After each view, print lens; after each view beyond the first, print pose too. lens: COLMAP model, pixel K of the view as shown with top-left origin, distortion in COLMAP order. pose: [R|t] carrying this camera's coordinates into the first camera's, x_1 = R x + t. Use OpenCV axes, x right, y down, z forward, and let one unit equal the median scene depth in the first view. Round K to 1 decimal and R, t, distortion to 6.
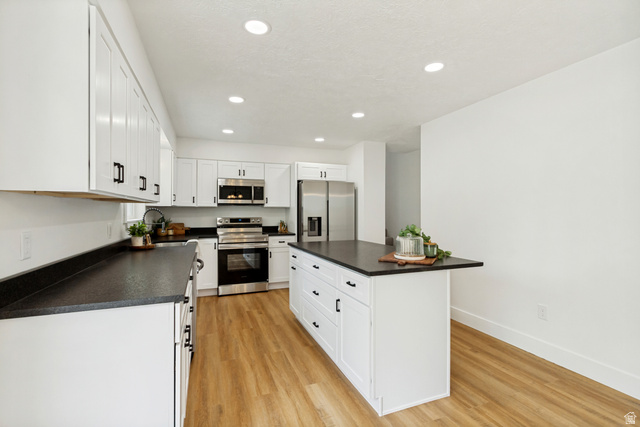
lens RADIAL K [[298.2, 0, 324.6], [0, 298.2, 214.0], [0, 0, 1]] dist [0.007809, -0.000765]
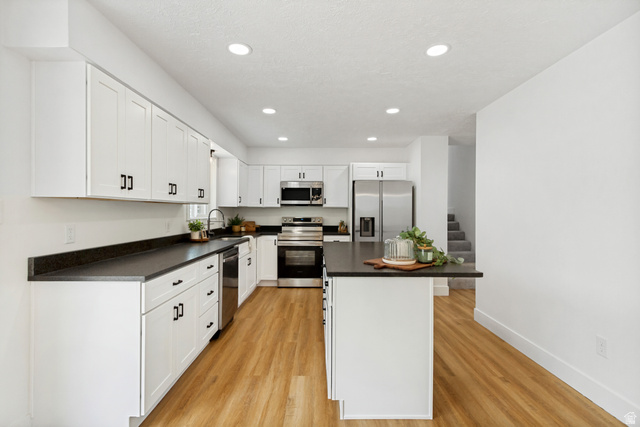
lens RADIAL K [[298.2, 0, 323.6], [0, 298.2, 214.7], [0, 0, 1]] dist [0.007809, -0.000765]
pose [[0.931902, 0.007419, -0.362635, 0.302897], [-0.006797, 0.999972, 0.002992, -0.001275], [0.362647, -0.000323, 0.931926, 0.036946]]
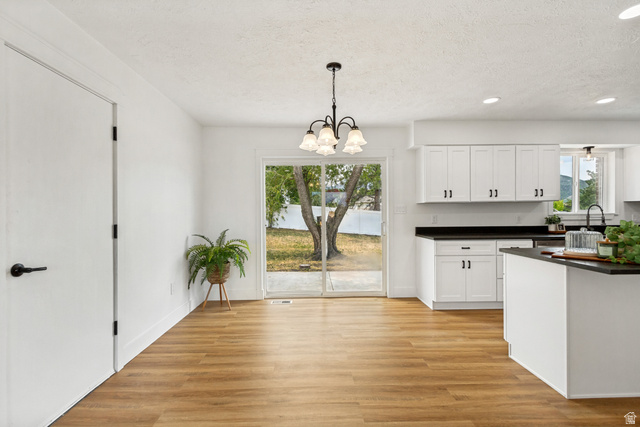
lens RADIAL K [[298.2, 0, 319.7], [0, 298.2, 213.5], [0, 0, 1]] dist [0.007809, -0.000765]
pose [[-0.348336, -0.000838, -0.937369, 1.088532], [0.000743, 0.999999, -0.001171, 0.021323], [0.937370, -0.001104, -0.348335, 0.419777]]
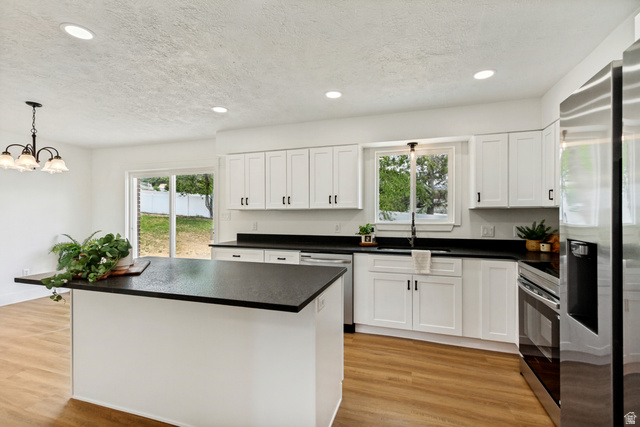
lens RADIAL K [[298.2, 0, 312.9], [0, 298.2, 214.5], [0, 0, 1]] dist [0.007809, -0.000765]
pose [[-0.656098, -0.005014, -0.754659, 0.452991], [-0.007660, 0.999971, 0.000015, -0.011968], [0.754636, 0.005790, -0.656118, 1.584800]]
